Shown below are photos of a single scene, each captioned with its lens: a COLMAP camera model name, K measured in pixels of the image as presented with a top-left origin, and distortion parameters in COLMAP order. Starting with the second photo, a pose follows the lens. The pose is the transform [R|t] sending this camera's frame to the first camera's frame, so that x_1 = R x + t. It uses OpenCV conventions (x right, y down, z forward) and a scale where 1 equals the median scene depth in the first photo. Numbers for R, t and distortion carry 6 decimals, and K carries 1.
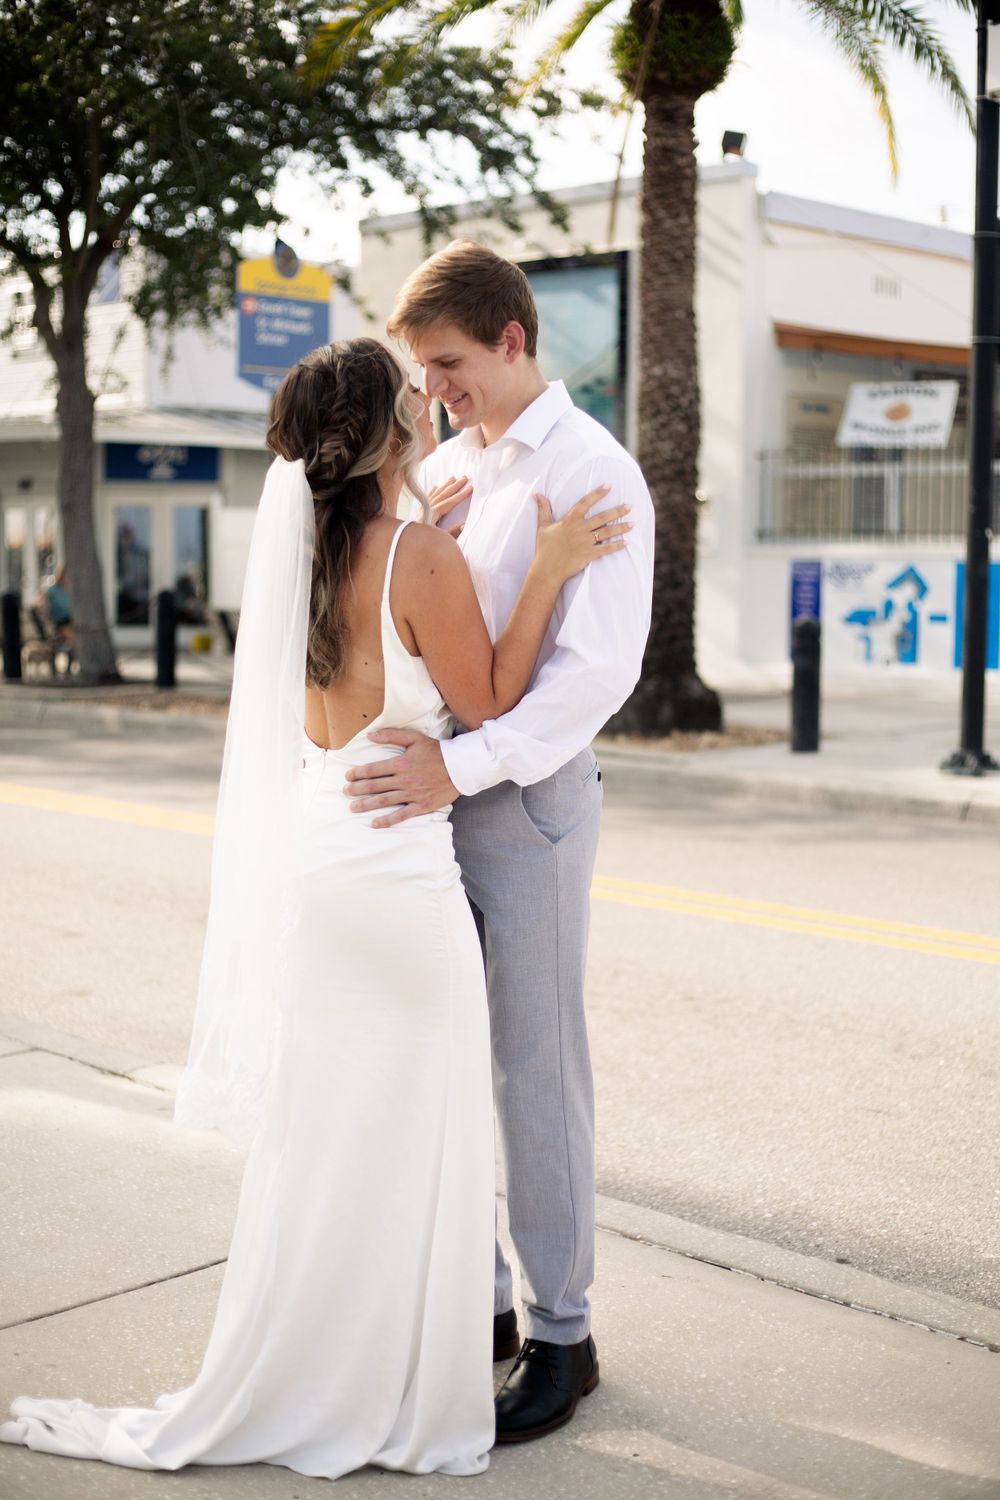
lens RADIAL K [[2168.6, 0, 500.0], [0, 2168.6, 750.0], [0, 0, 1]] dist [-0.097519, 0.069577]
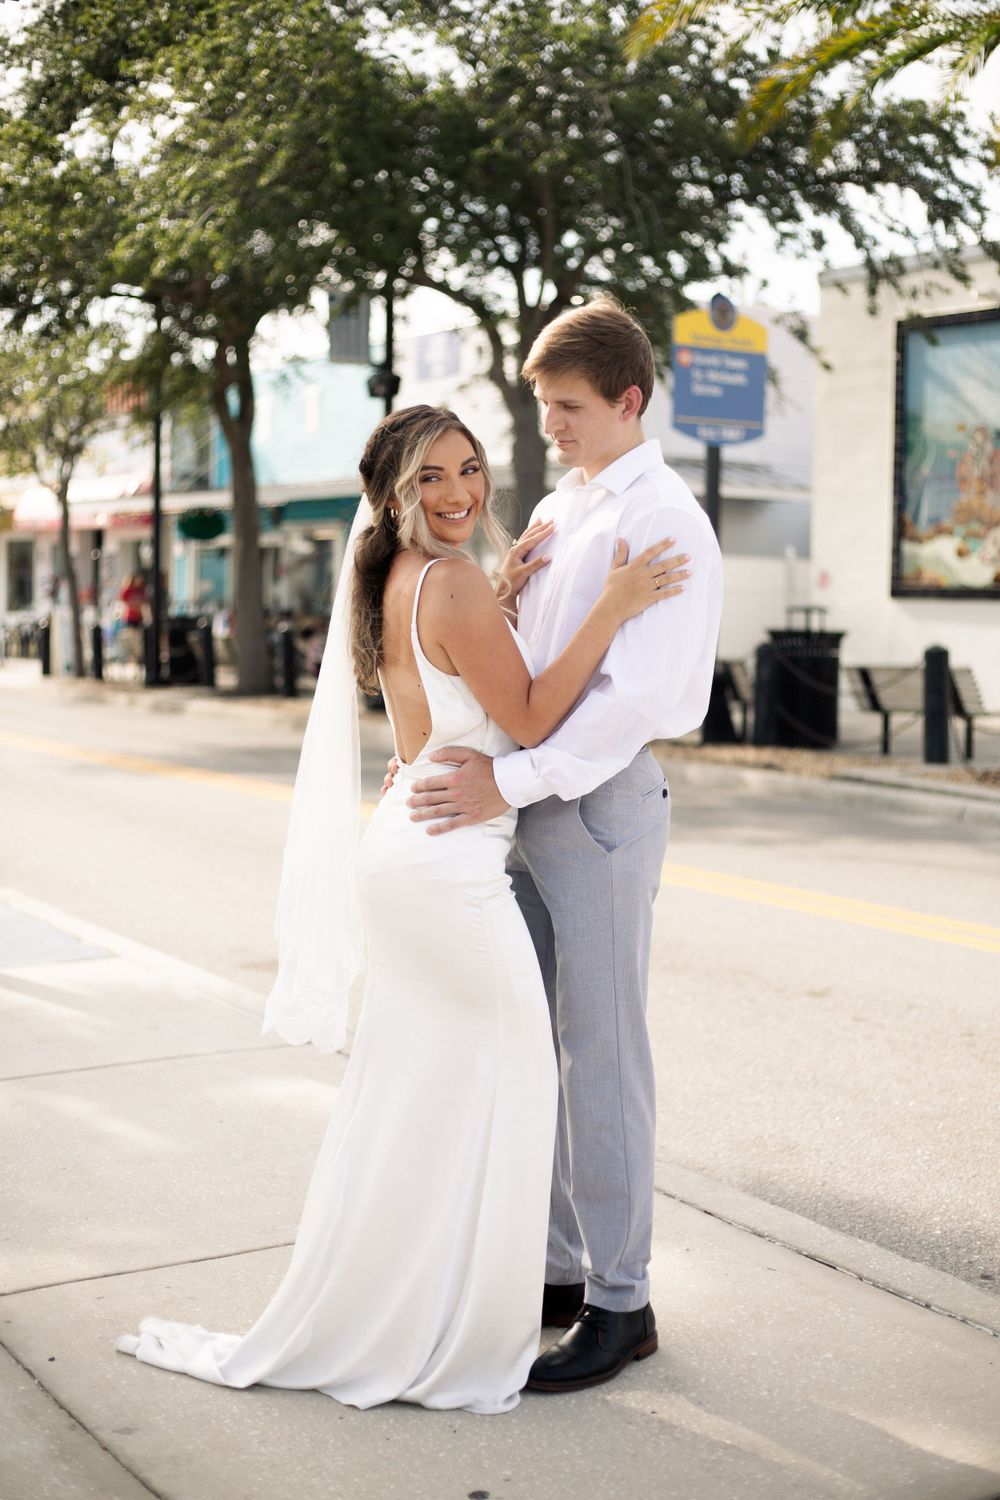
lens RADIAL K [[2211.6, 0, 615.6], [0, 2211.6, 744.3], [0, 0, 1]] dist [-0.084602, 0.074966]
pose [[0.976825, 0.024964, -0.212578, 0.272771], [-0.030451, 0.999281, -0.022573, 0.012136], [0.211862, 0.028523, 0.976883, -0.112503]]
